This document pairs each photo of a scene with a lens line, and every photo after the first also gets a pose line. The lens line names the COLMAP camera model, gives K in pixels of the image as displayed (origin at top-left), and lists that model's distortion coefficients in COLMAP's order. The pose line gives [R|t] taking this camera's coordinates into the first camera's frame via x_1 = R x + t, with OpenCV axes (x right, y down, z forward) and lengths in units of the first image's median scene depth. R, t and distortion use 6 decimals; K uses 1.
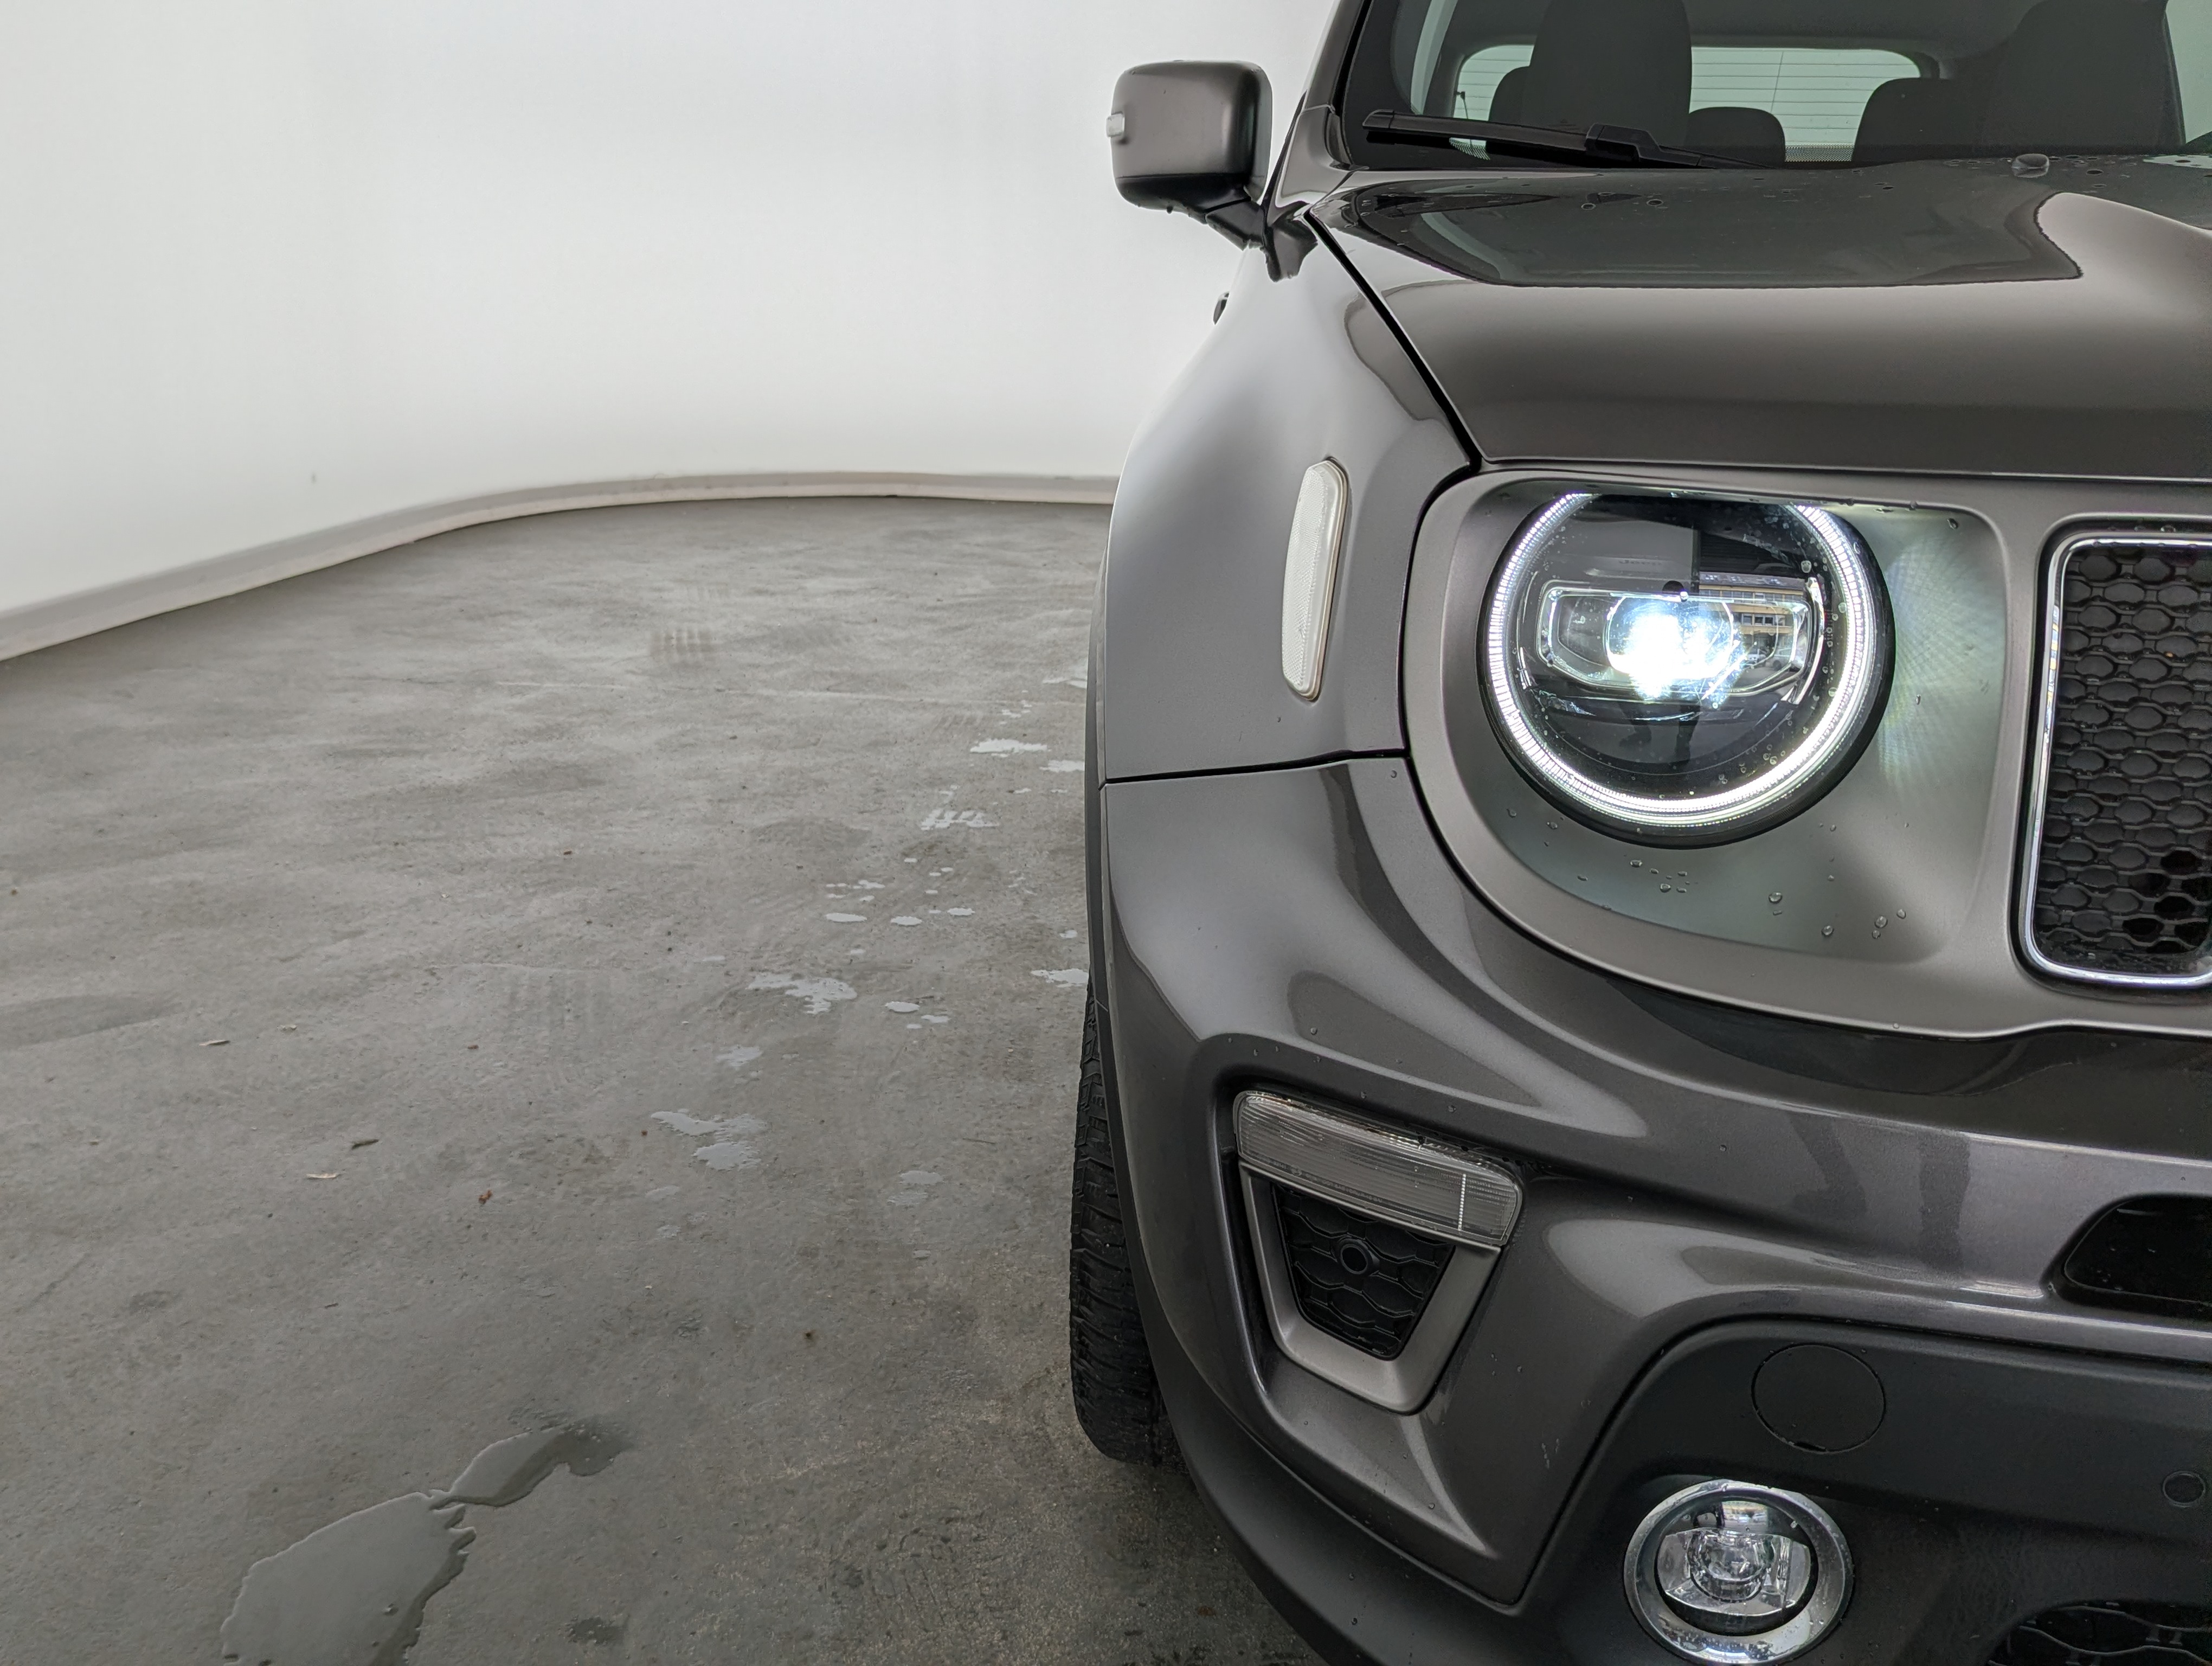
lens RADIAL K [[2064.3, 0, 1110.6], [0, 2064.3, 762.7], [0, 0, 1]] dist [0.032019, -0.004253]
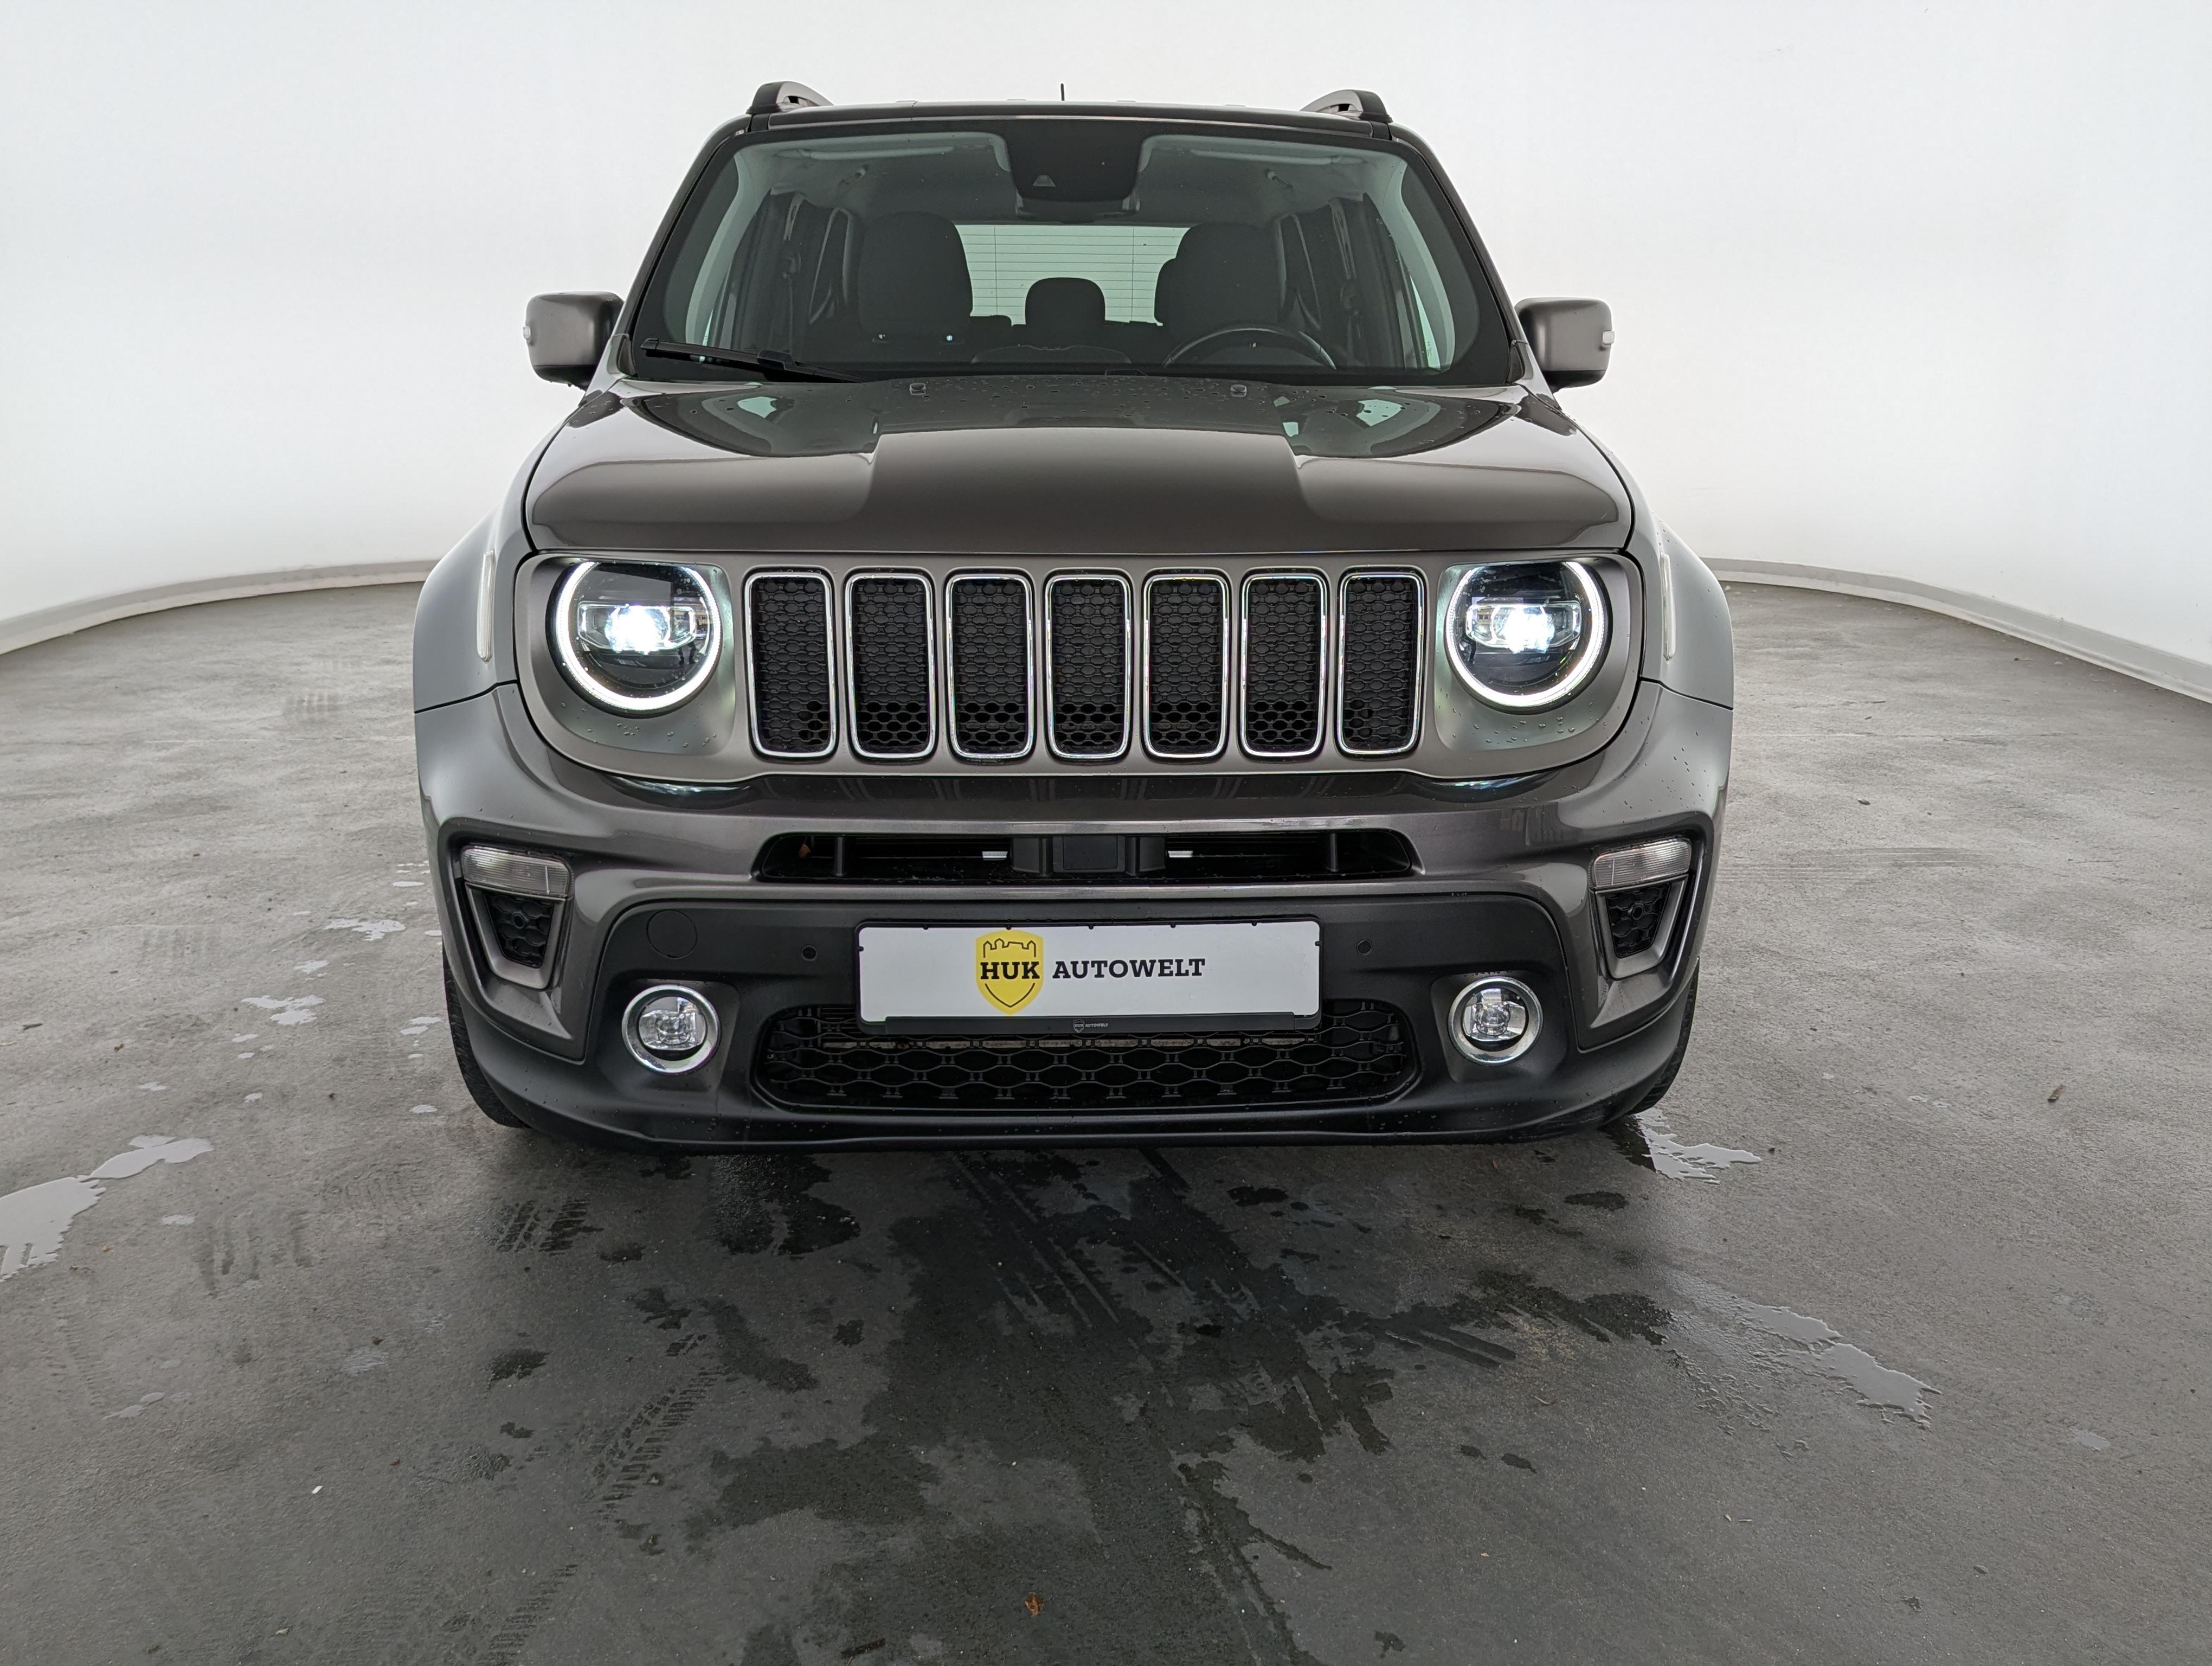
lens RADIAL K [[2061.1, 0, 1146.9], [0, 2061.1, 764.3], [0, 0, 1]] dist [0.026660, 0.006603]
pose [[0.988423, -0.049746, 0.143339, 0.140520], [0.054294, 0.998132, -0.027998, 0.052454], [-0.141678, 0.035456, 0.989278, -0.369674]]
